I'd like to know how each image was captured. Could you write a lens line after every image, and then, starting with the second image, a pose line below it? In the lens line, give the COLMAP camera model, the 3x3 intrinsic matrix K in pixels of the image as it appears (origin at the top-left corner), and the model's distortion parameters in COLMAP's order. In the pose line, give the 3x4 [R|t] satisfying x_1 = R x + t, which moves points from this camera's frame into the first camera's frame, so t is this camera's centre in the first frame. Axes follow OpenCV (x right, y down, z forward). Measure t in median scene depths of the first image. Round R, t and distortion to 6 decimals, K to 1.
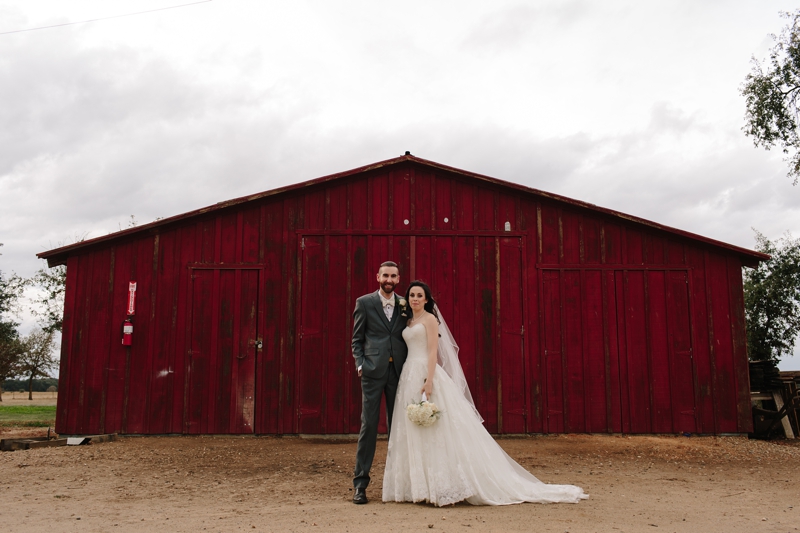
lens RADIAL K [[744.7, 0, 400.0], [0, 744.7, 266.5], [0, 0, 1]] dist [0.008812, 0.000704]
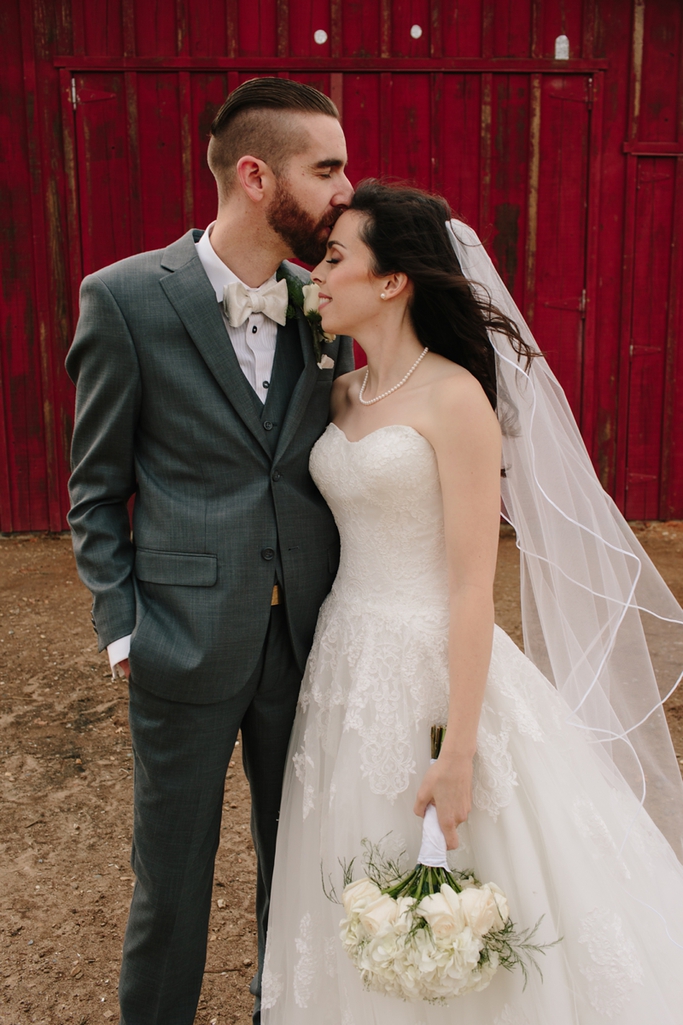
lens RADIAL K [[1012.1, 0, 341.5], [0, 1012.1, 512.5], [0, 0, 1]] dist [0.009975, -0.011907]
pose [[0.999555, -0.014104, 0.026301, 0.001584], [0.004741, 0.945125, 0.326674, 0.006452], [-0.029465, -0.326403, 0.944771, 0.382597]]
